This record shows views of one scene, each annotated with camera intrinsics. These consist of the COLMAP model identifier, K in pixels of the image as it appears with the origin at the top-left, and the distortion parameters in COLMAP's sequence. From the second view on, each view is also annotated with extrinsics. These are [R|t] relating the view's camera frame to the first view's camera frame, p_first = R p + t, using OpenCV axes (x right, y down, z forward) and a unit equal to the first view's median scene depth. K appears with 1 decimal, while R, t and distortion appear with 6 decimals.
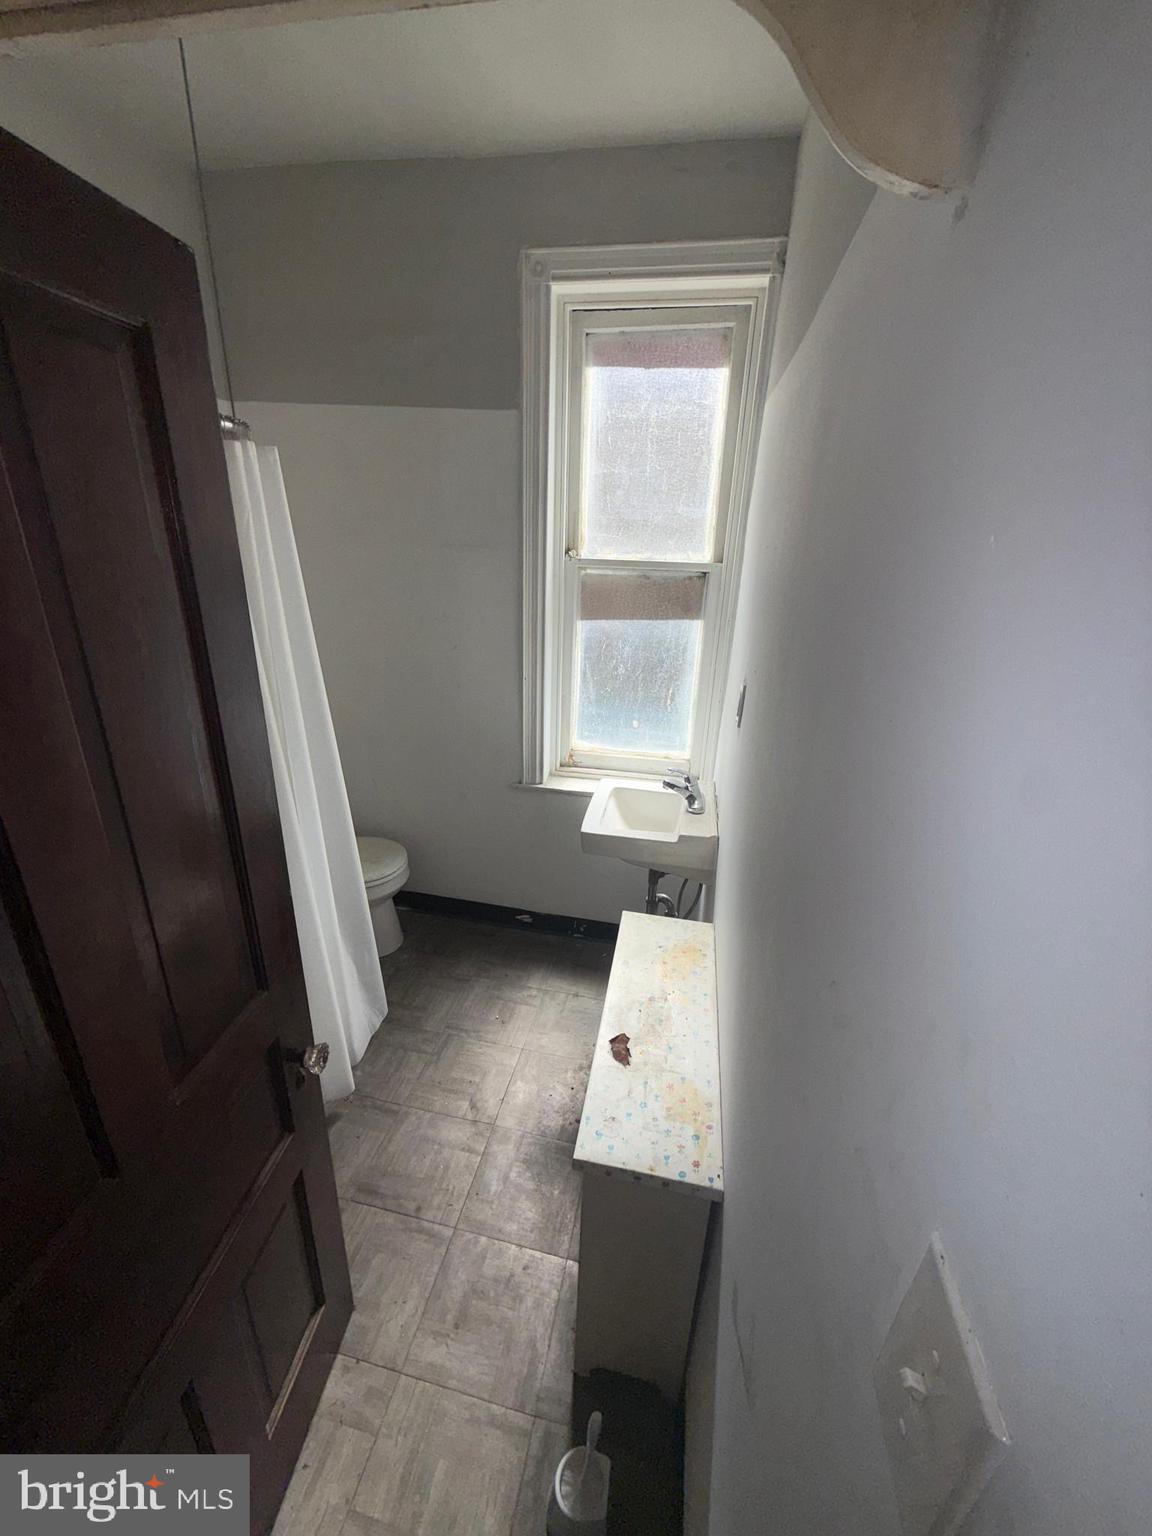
lens RADIAL K [[611.2, 0, 575.1], [0, 611.2, 763.9], [0, 0, 1]] dist [0.001084, 0.000078]
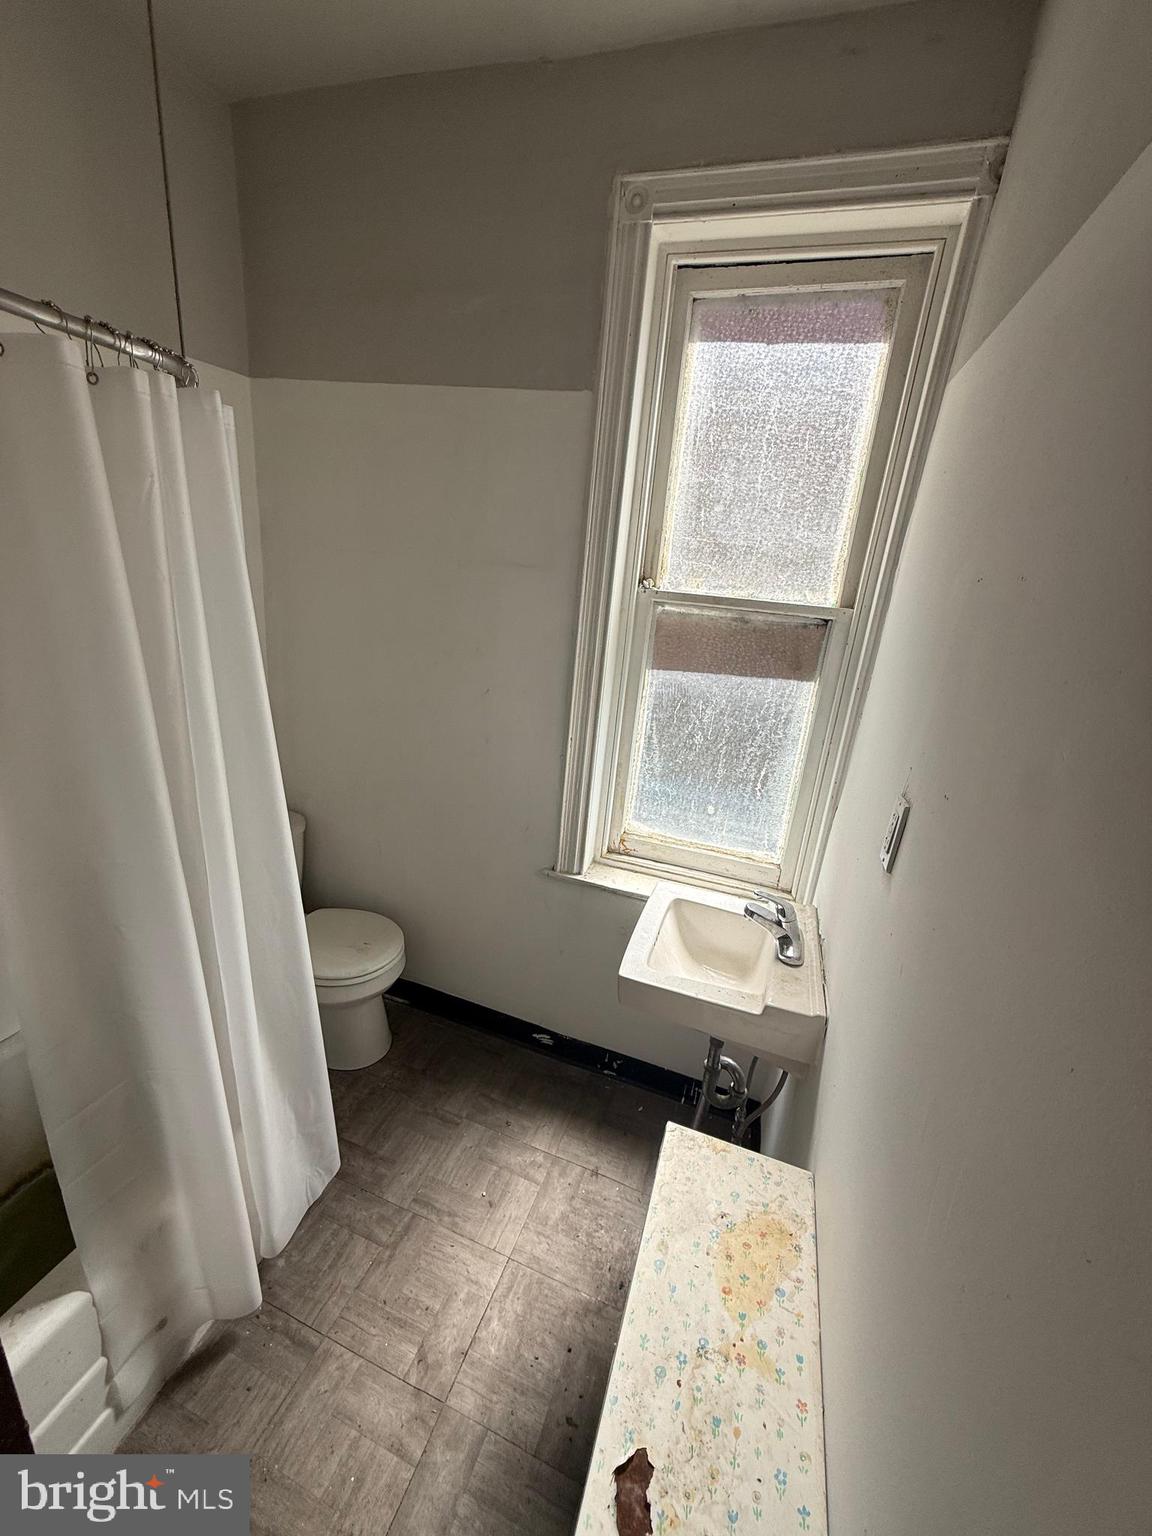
lens RADIAL K [[611.2, 0, 575.1], [0, 611.2, 763.9], [0, 0, 1]] dist [0.001084, 0.000078]
pose [[0.988913, 0.096926, -0.112504, 0.014042], [-0.103367, 0.993236, -0.052886, -0.074644], [0.106617, 0.063929, 0.992243, 0.262103]]
